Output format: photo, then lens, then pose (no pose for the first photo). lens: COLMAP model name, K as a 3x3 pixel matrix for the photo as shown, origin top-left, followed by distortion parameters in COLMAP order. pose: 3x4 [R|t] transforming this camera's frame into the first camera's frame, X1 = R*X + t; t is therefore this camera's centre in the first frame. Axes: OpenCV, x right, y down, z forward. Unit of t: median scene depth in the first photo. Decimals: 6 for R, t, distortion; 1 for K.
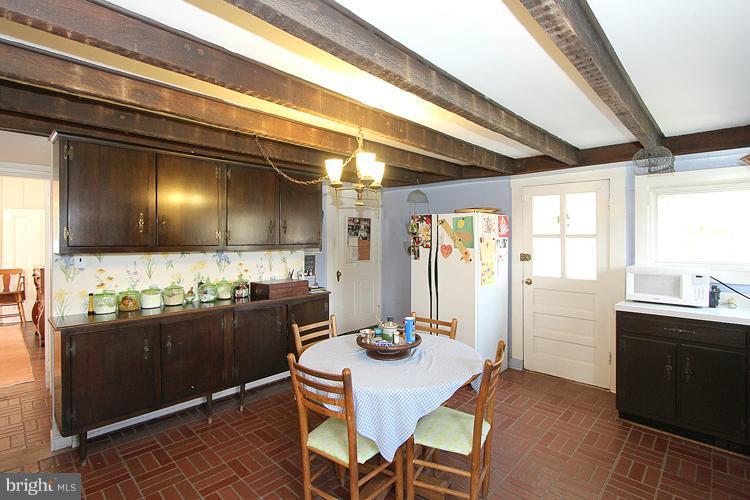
lens RADIAL K [[358.7, 0, 388.4], [0, 358.7, 240.3], [0, 0, 1]] dist [-0.005642, -0.000521]
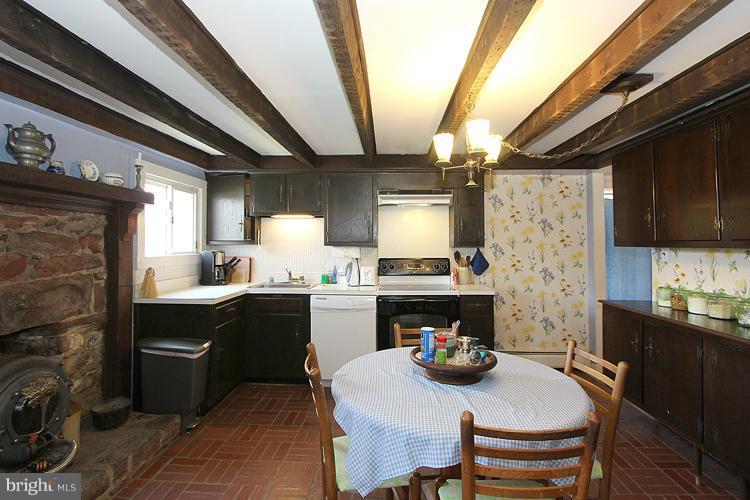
lens RADIAL K [[358.7, 0, 388.4], [0, 358.7, 240.3], [0, 0, 1]] dist [-0.005642, -0.000521]
pose [[-0.749347, -0.002164, -0.662174, 0.501720], [0.003389, 0.999969, -0.007104, 0.016561], [0.662169, -0.007568, -0.749317, 1.236147]]
